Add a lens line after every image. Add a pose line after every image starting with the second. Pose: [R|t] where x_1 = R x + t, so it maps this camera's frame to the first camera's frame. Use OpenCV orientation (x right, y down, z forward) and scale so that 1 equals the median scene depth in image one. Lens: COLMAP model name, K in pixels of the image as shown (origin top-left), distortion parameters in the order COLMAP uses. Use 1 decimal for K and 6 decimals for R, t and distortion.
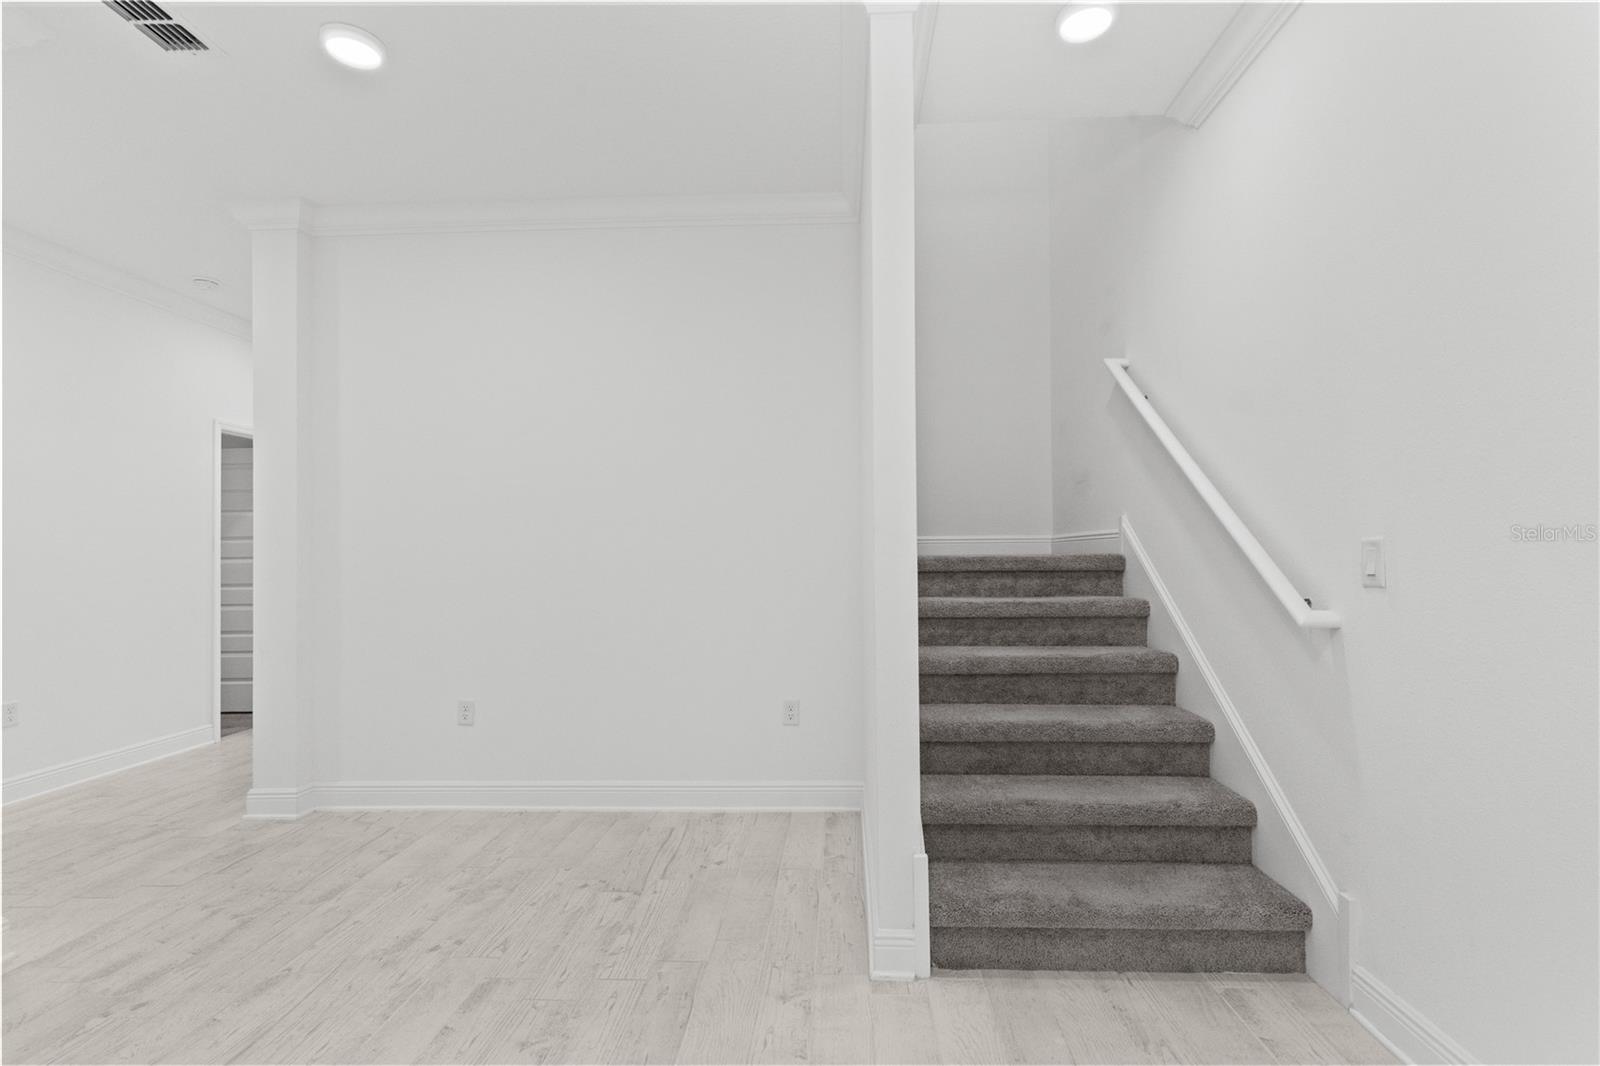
lens RADIAL K [[722.5, 0, 815.4], [0, 722.5, 545.7], [0, 0, 1]] dist [0.013059, -0.001892]
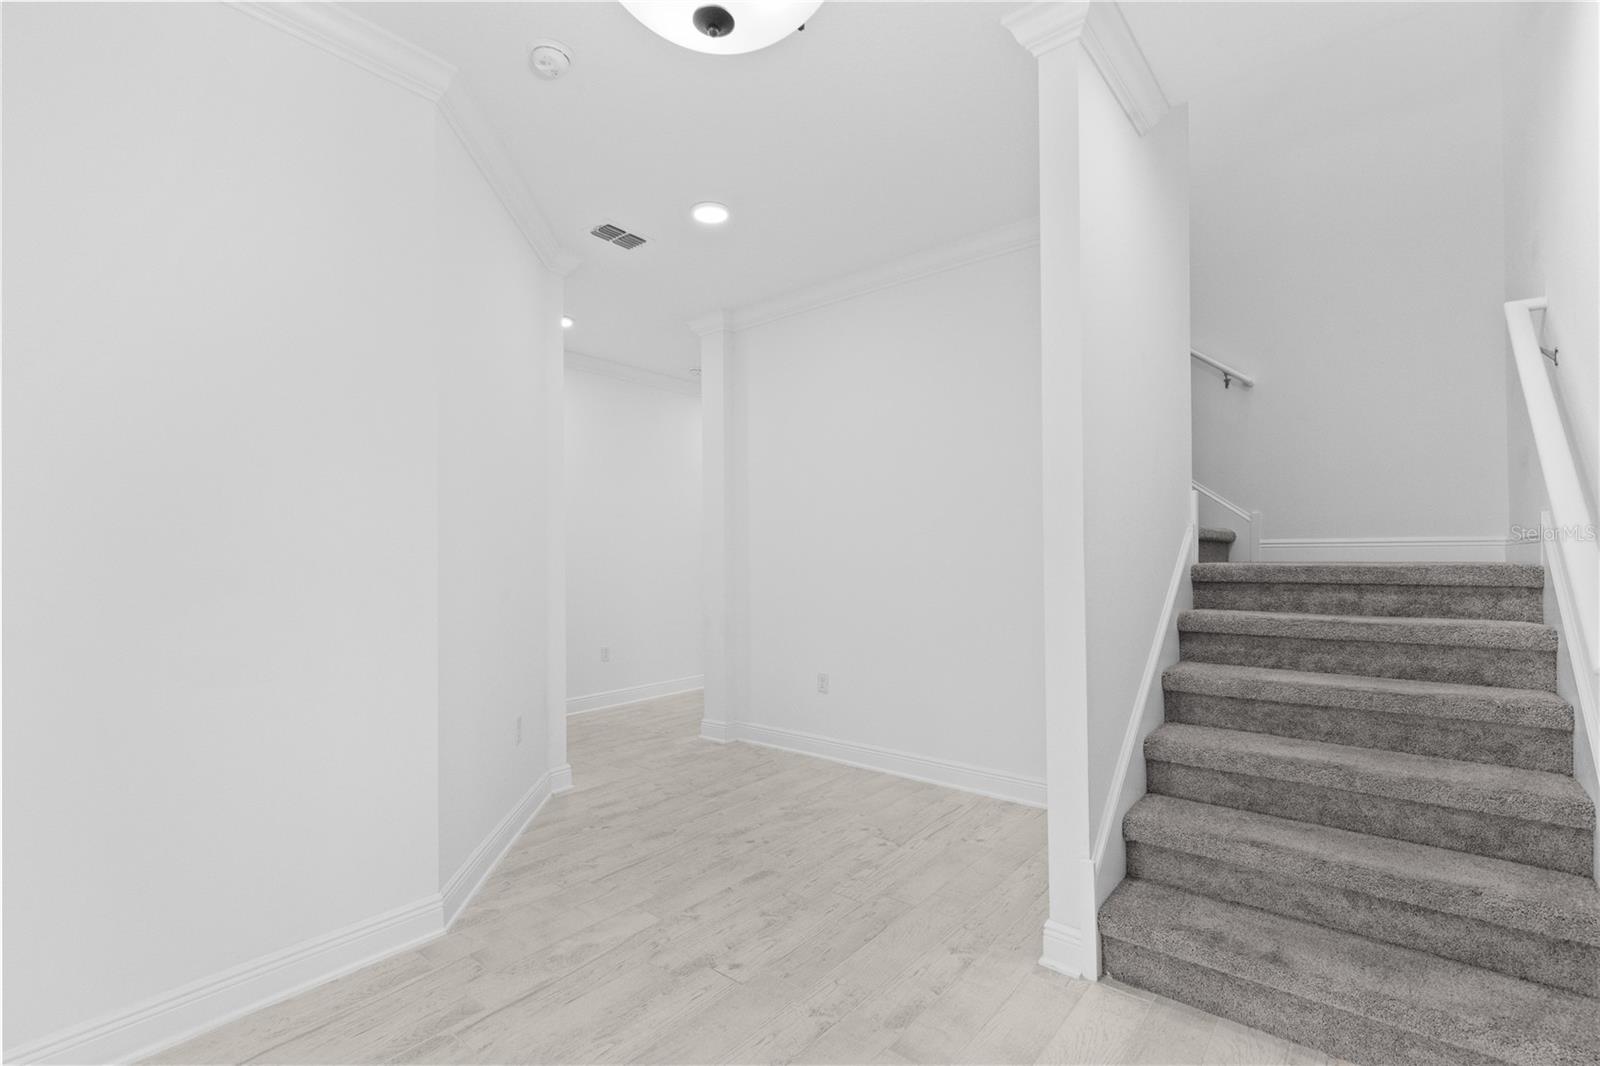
lens RADIAL K [[722.5, 0, 815.4], [0, 722.5, 545.7], [0, 0, 1]] dist [0.013059, -0.001892]
pose [[0.803810, -0.003932, -0.594872, 0.320885], [0.005478, 0.999985, 0.000792, -0.014706], [0.594860, -0.003895, 0.803820, -0.037588]]
